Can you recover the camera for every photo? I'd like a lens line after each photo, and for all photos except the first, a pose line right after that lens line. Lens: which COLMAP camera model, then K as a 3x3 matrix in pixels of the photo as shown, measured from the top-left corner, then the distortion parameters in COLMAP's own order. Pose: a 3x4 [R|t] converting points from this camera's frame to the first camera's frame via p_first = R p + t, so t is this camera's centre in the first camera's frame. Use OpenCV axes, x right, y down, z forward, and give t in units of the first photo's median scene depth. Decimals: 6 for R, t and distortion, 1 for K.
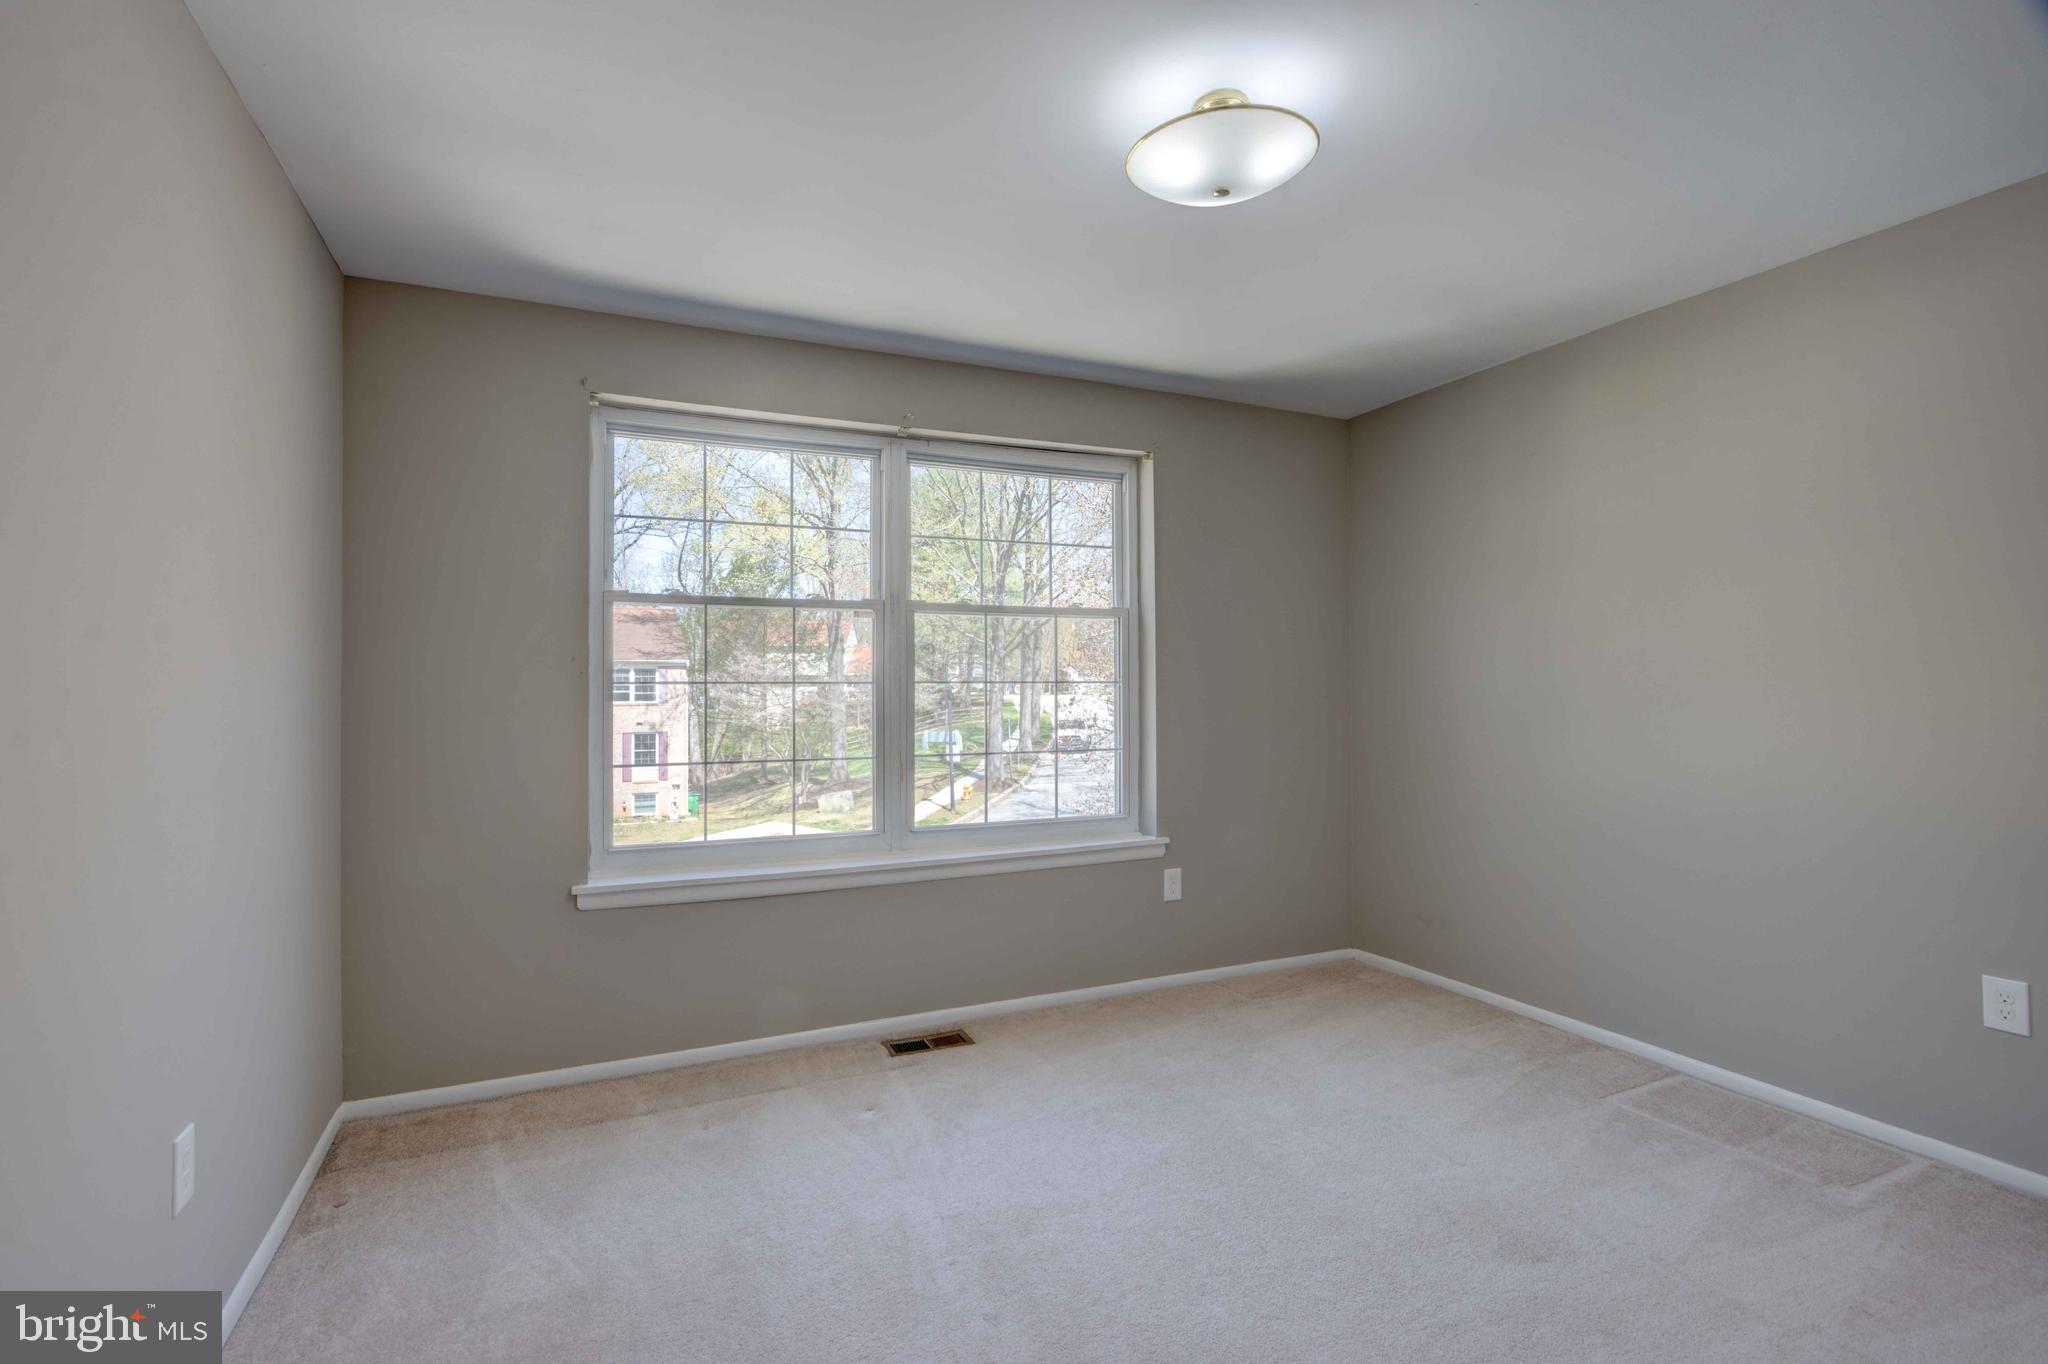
lens RADIAL K [[956.5, 0, 1014.8], [0, 956.5, 671.0], [0, 0, 1]] dist [-0.015292, 0.001293]
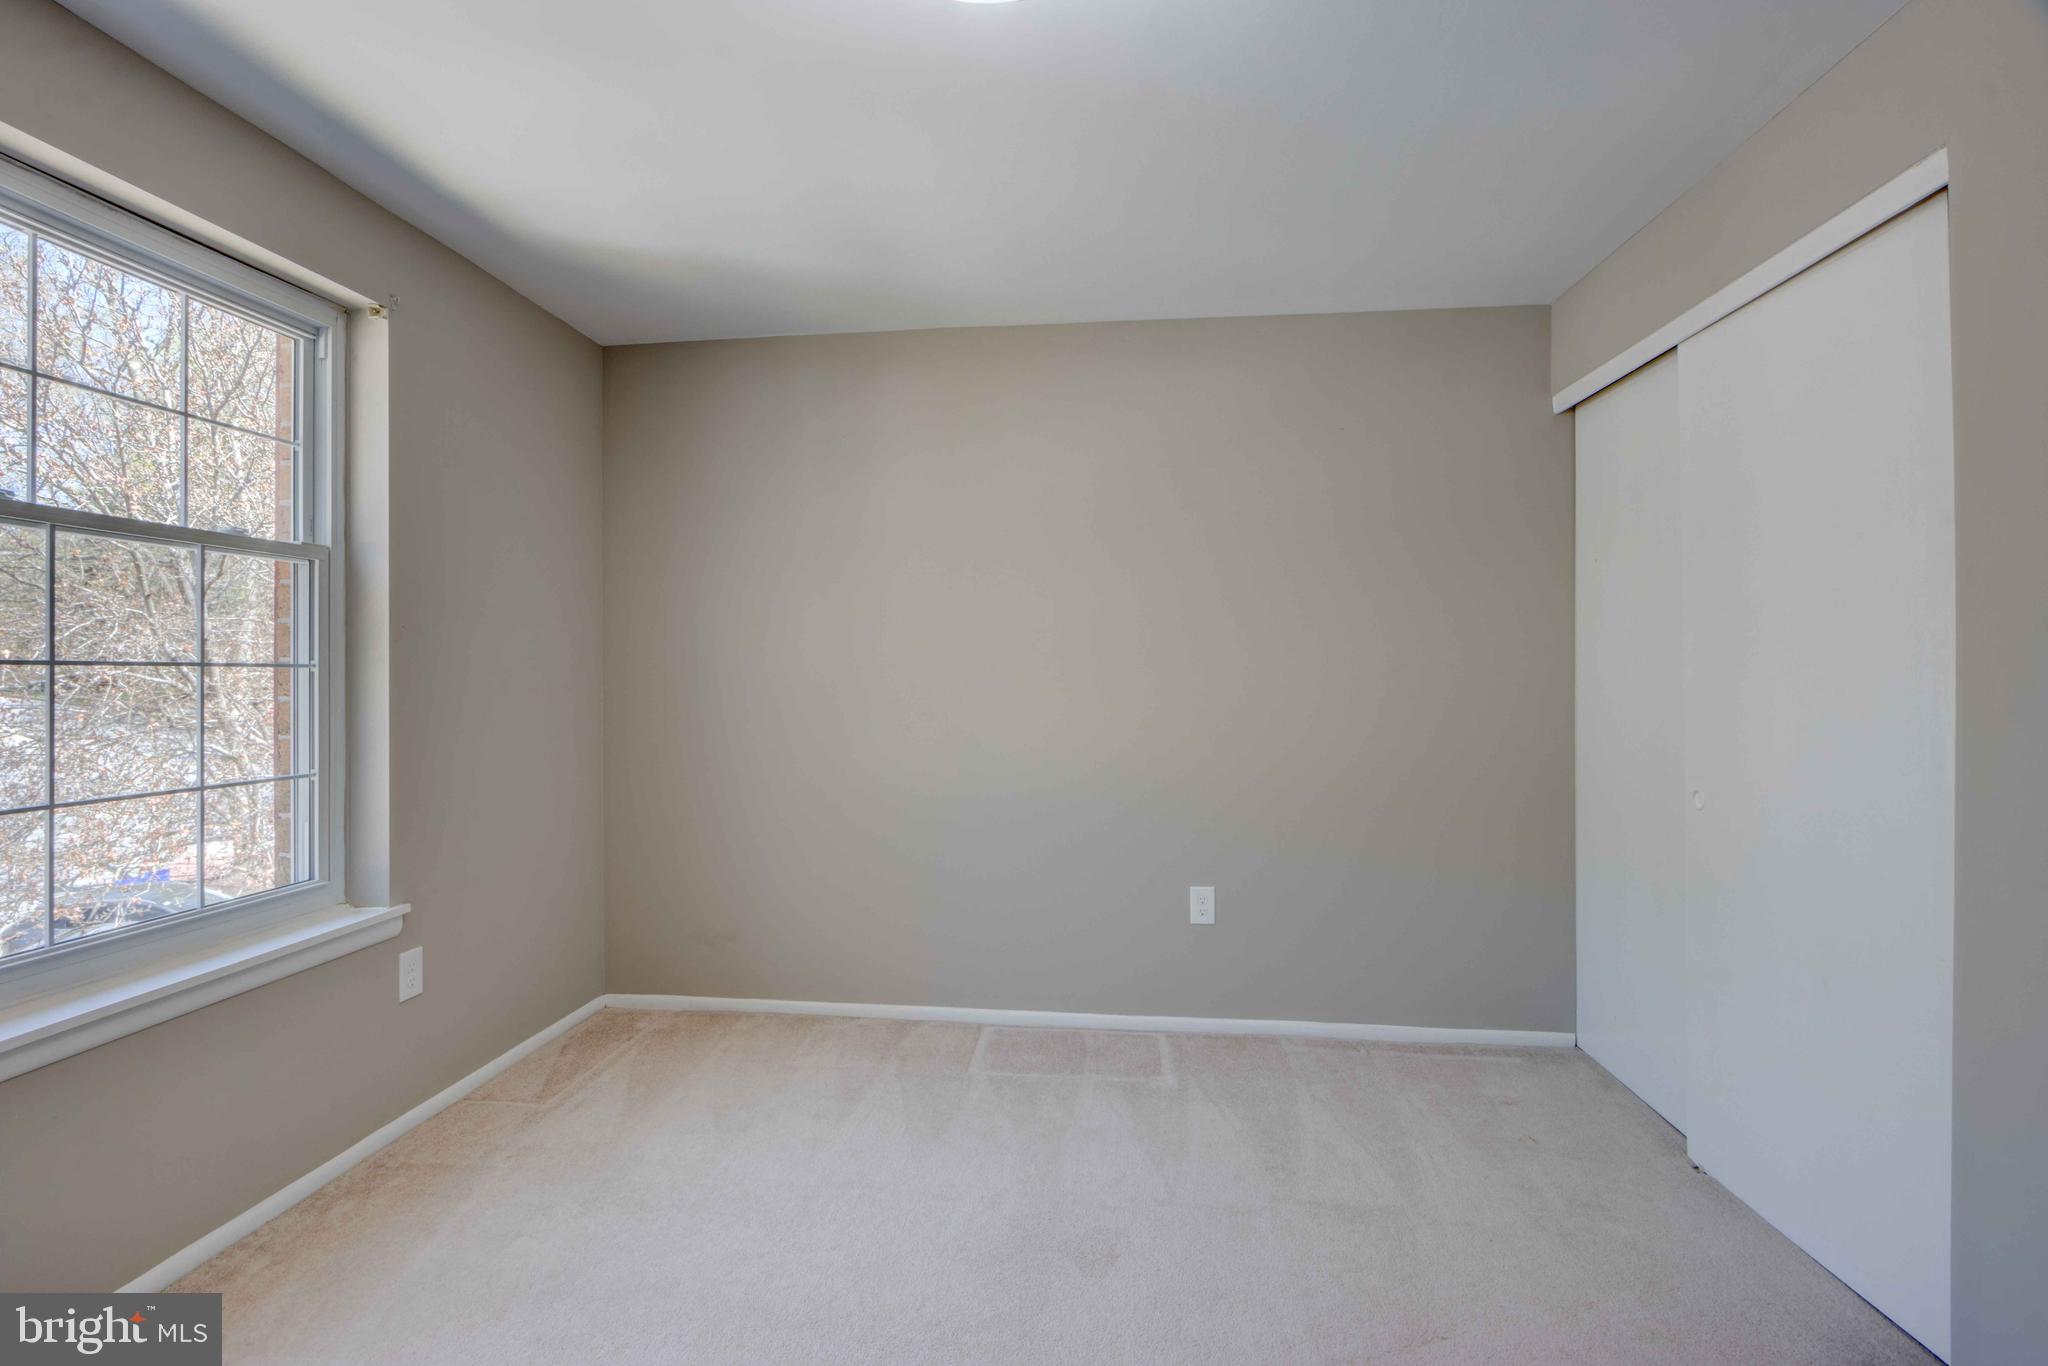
lens RADIAL K [[956.5, 0, 1014.8], [0, 956.5, 672.0], [0, 0, 1]] dist [-0.015292, 0.001293]
pose [[0.513940, 0.006177, 0.857804, -0.196639], [-0.017794, 0.999836, 0.003461, 0.005844], [-0.857642, -0.017042, 0.513965, 0.331213]]
